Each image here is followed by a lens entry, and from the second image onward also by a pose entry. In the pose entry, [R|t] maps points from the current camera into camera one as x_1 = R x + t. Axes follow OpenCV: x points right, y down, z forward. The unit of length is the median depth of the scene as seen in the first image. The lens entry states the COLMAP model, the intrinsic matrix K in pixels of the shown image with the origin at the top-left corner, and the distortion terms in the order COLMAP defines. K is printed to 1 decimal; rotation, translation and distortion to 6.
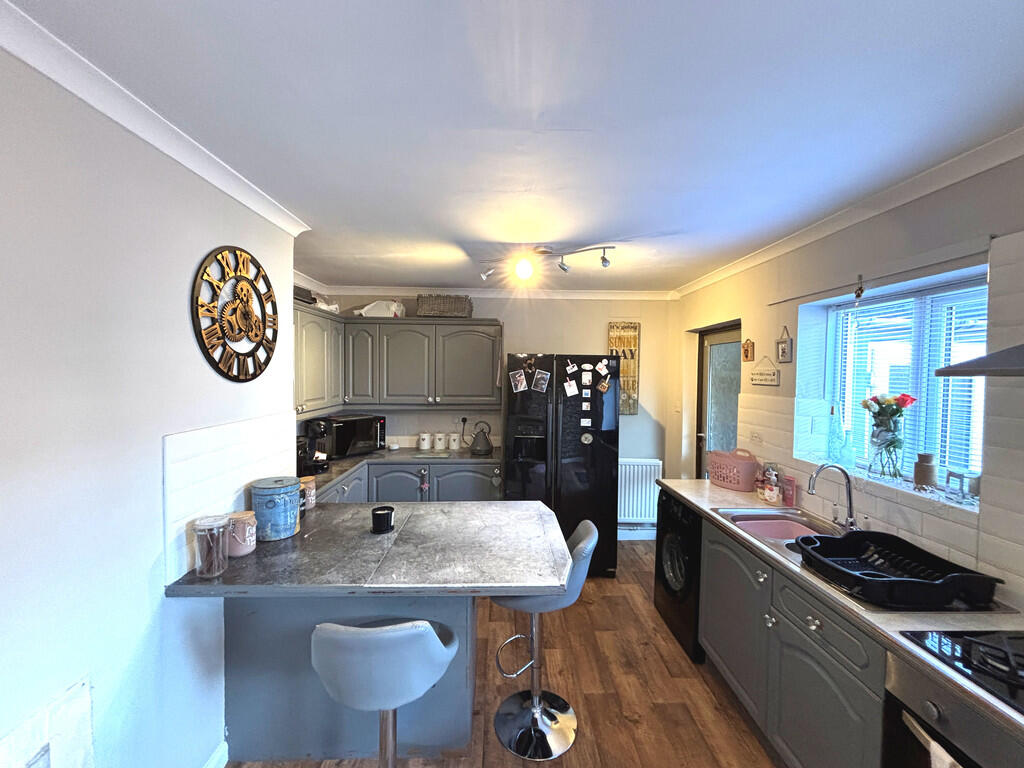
lens RADIAL K [[414.6, 0, 510.4], [0, 414.6, 386.2], [0, 0, 1]] dist [-0.001668, -0.000148]
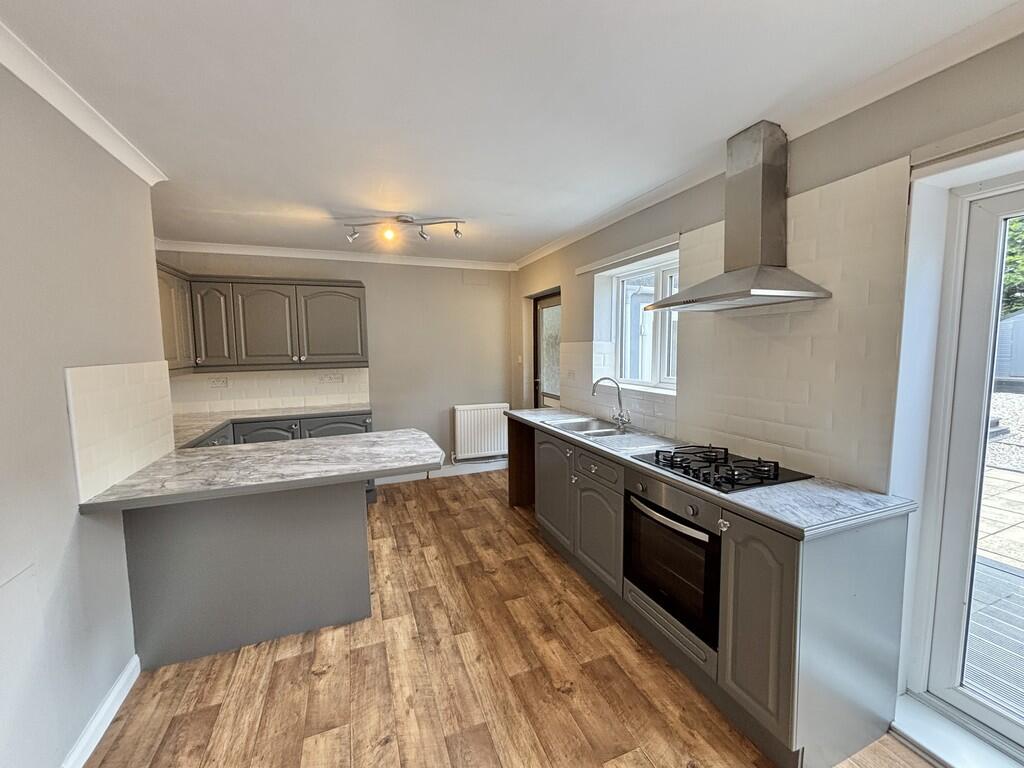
lens RADIAL K [[414.6, 0, 511.6], [0, 414.6, 386.2], [0, 0, 1]] dist [-0.001668, -0.000148]
pose [[0.939540, -0.054135, 0.338132, -0.057168], [0.034417, 0.997353, 0.064046, 0.075451], [-0.340704, -0.048536, 0.938917, -0.223236]]
